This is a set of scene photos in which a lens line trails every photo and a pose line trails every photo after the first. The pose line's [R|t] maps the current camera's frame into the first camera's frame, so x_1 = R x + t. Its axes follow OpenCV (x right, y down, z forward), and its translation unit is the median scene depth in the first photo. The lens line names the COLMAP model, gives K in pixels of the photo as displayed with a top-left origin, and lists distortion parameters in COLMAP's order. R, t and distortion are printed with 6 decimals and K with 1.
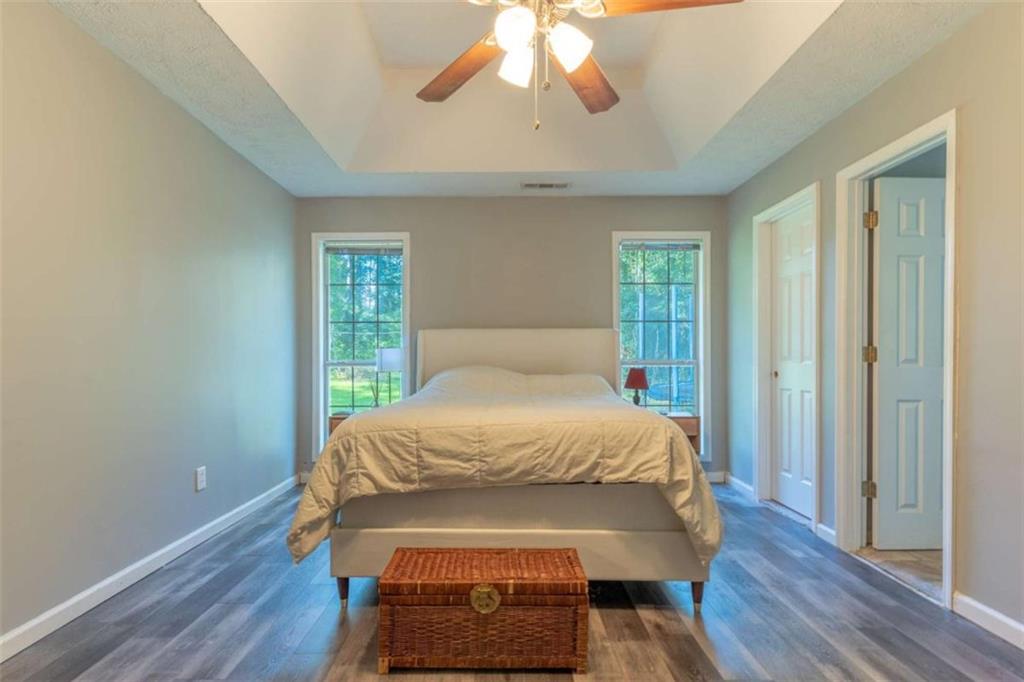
lens RADIAL K [[494.5, 0, 516.6], [0, 494.5, 348.7], [0, 0, 1]] dist [0.002215, 0.000937]
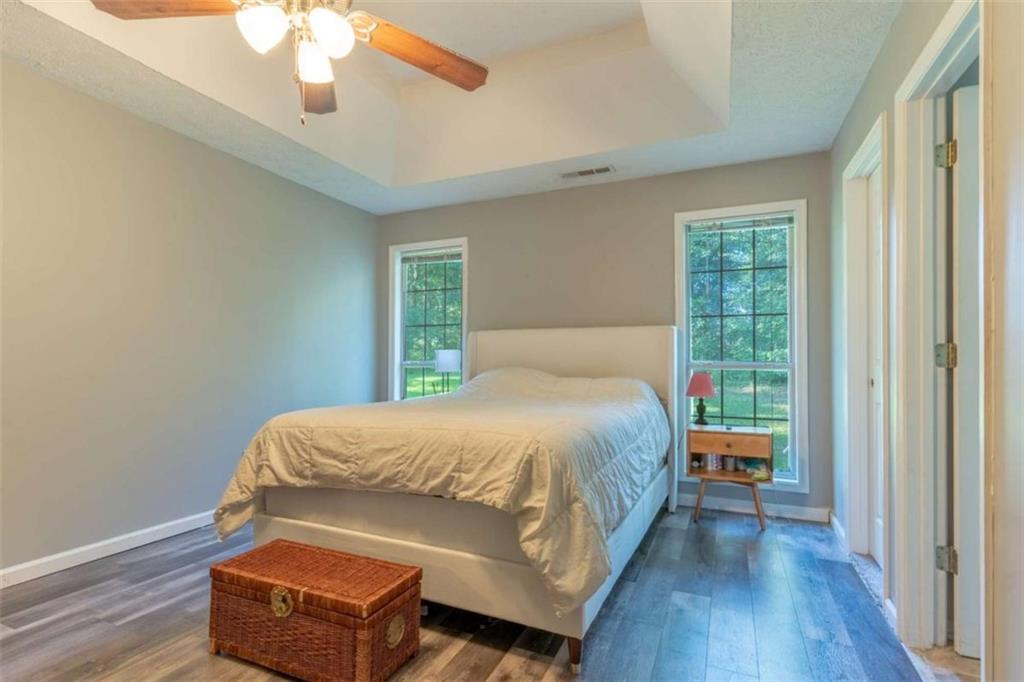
lens RADIAL K [[494.5, 0, 514.3], [0, 494.5, 341.4], [0, 0, 1]] dist [0.002215, 0.000937]
pose [[0.915625, -0.012005, -0.401855, 0.621438], [0.005457, 0.999833, -0.017434, 0.001546], [0.401997, 0.013770, 0.915537, 0.216689]]
